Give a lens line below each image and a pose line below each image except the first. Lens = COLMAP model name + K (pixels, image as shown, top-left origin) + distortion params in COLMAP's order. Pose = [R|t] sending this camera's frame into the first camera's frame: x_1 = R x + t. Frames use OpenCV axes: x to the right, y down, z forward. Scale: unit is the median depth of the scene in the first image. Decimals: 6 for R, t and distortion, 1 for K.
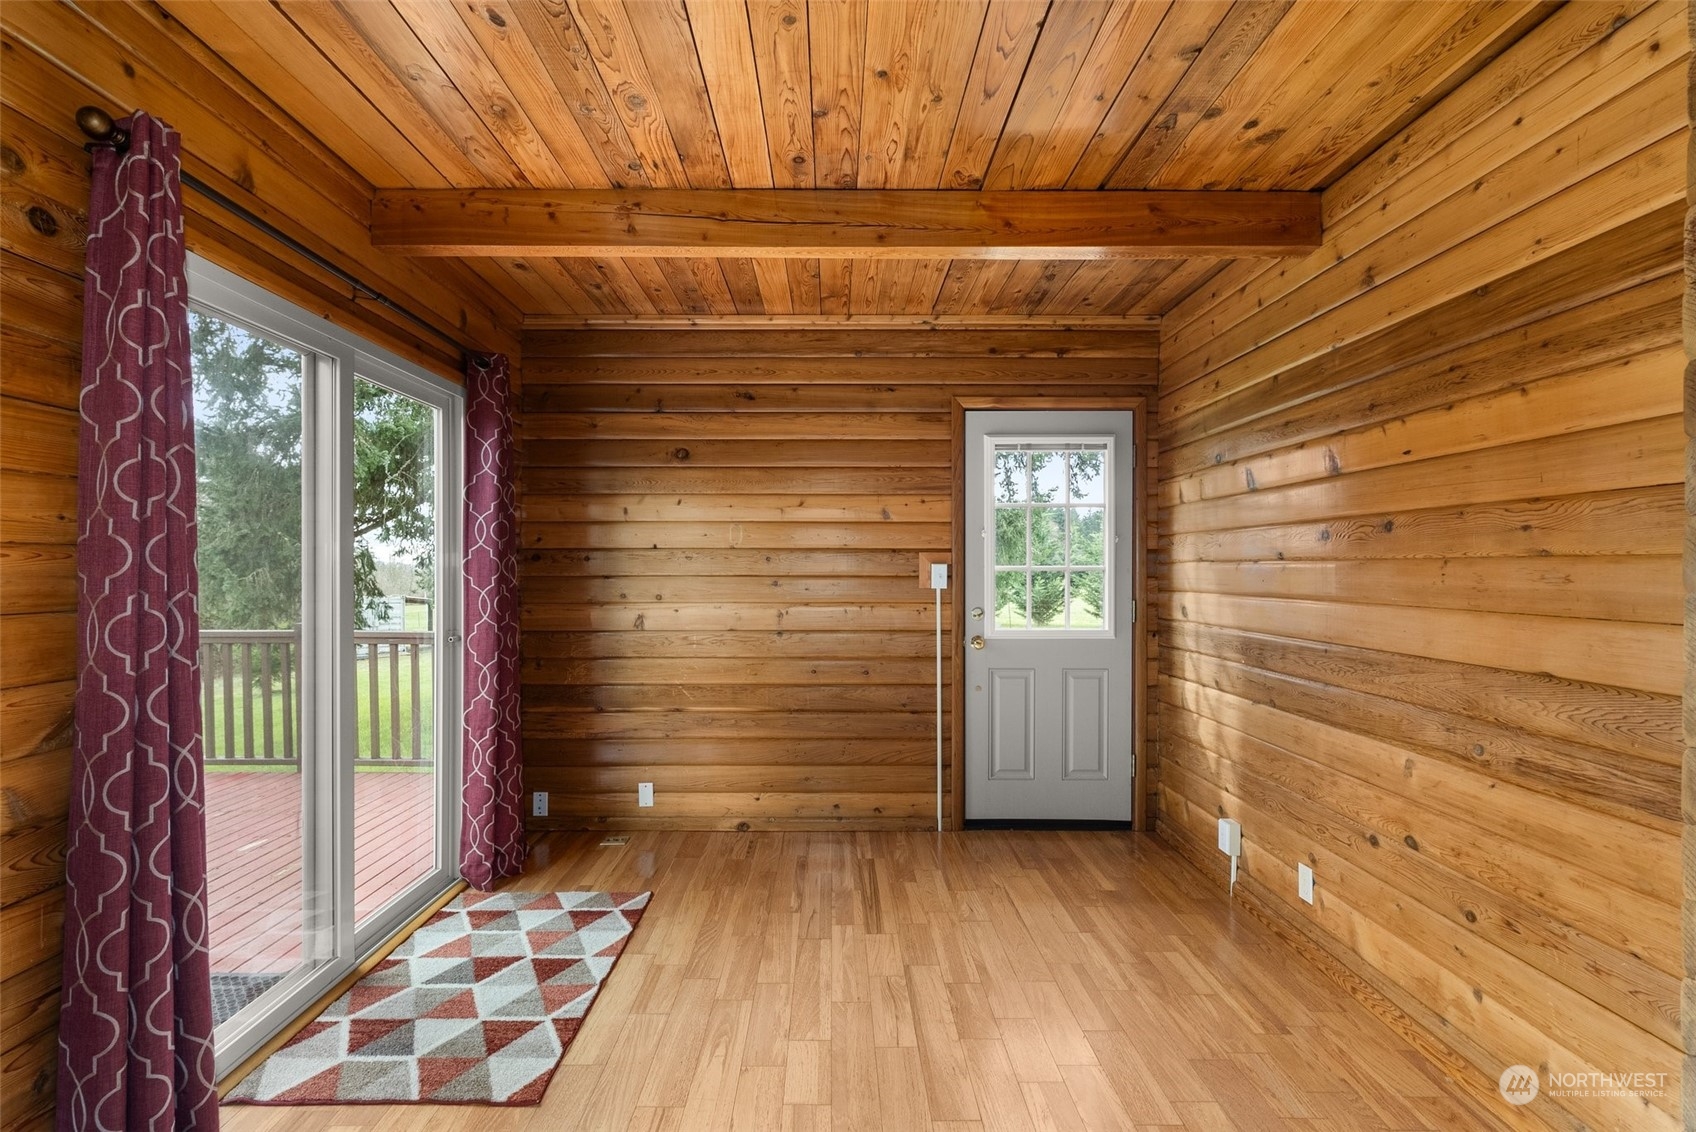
lens RADIAL K [[769.7, 0, 854.6], [0, 769.7, 570.1], [0, 0, 1]] dist [-0.002174, -0.000381]
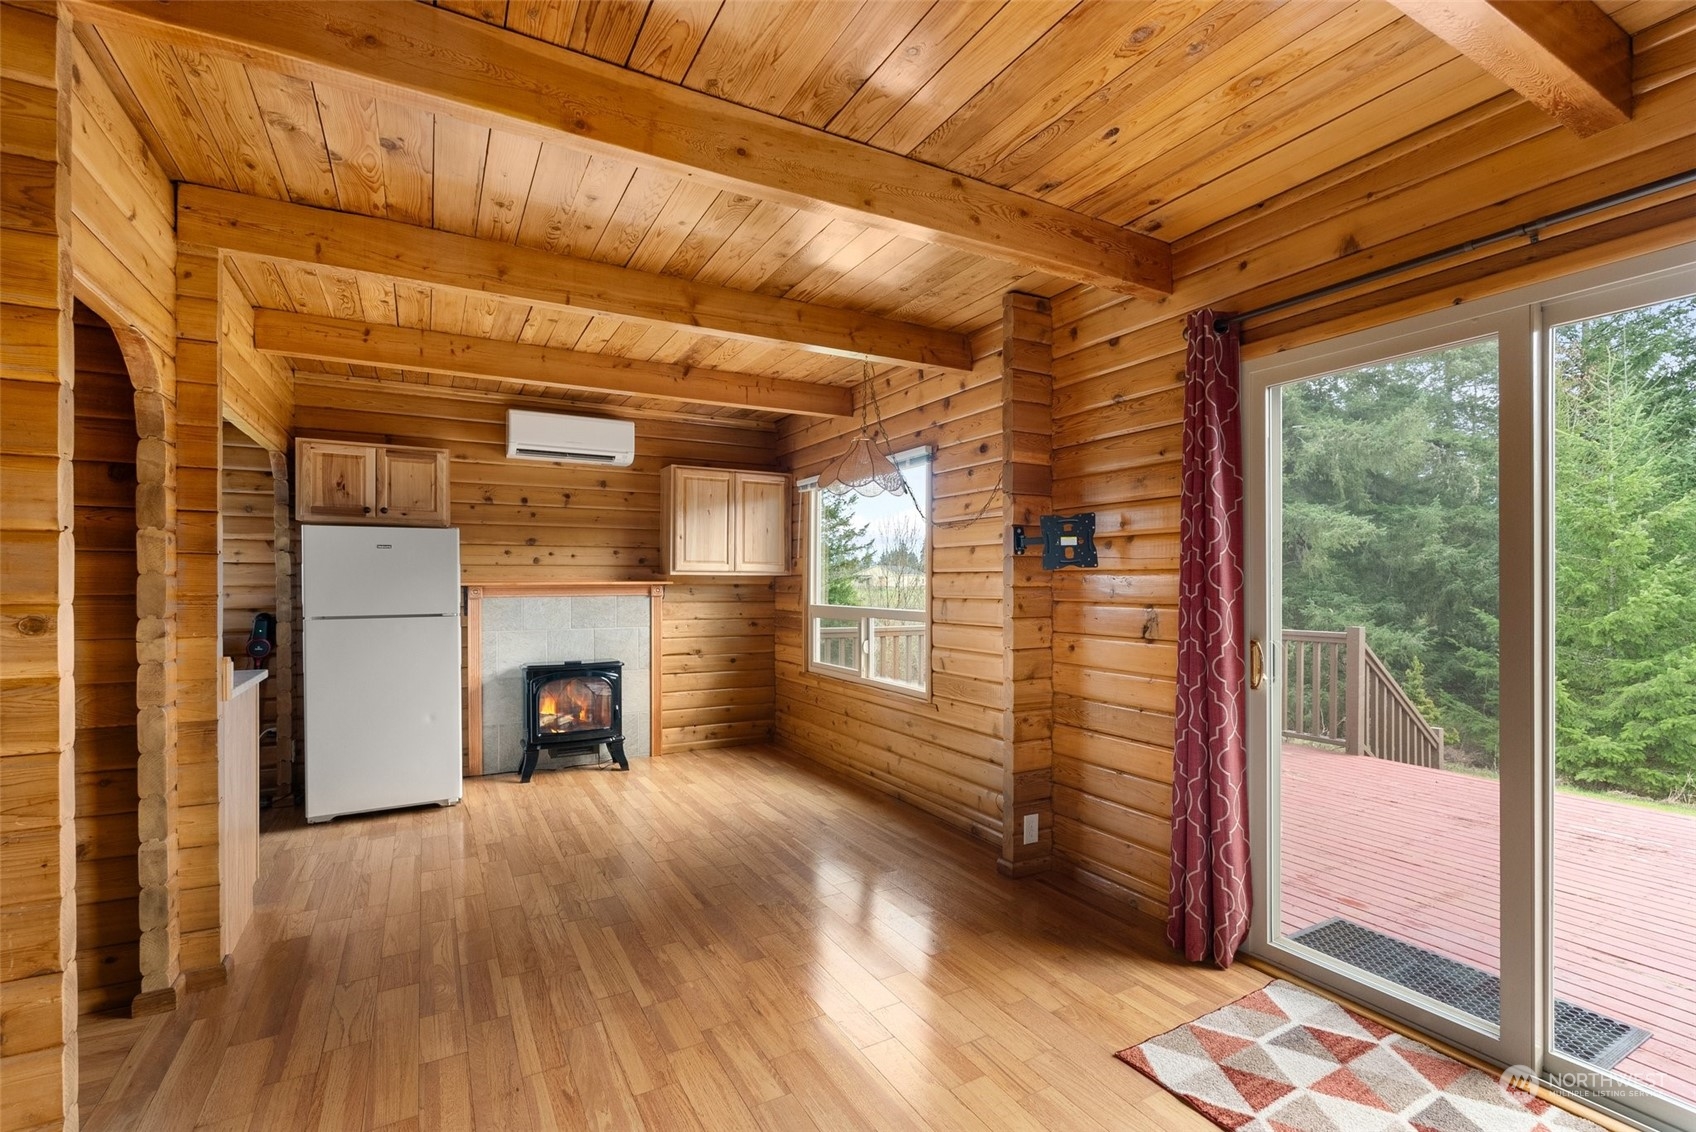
lens RADIAL K [[750.7, 0, 849.0], [0, 750.7, 583.2], [0, 0, 1]] dist [-0.002239, -0.000210]
pose [[-0.880308, 0.001672, -0.474399, 0.318352], [-0.001713, 0.999976, 0.006704, -0.003694], [0.474399, 0.006714, -0.880284, 1.251379]]
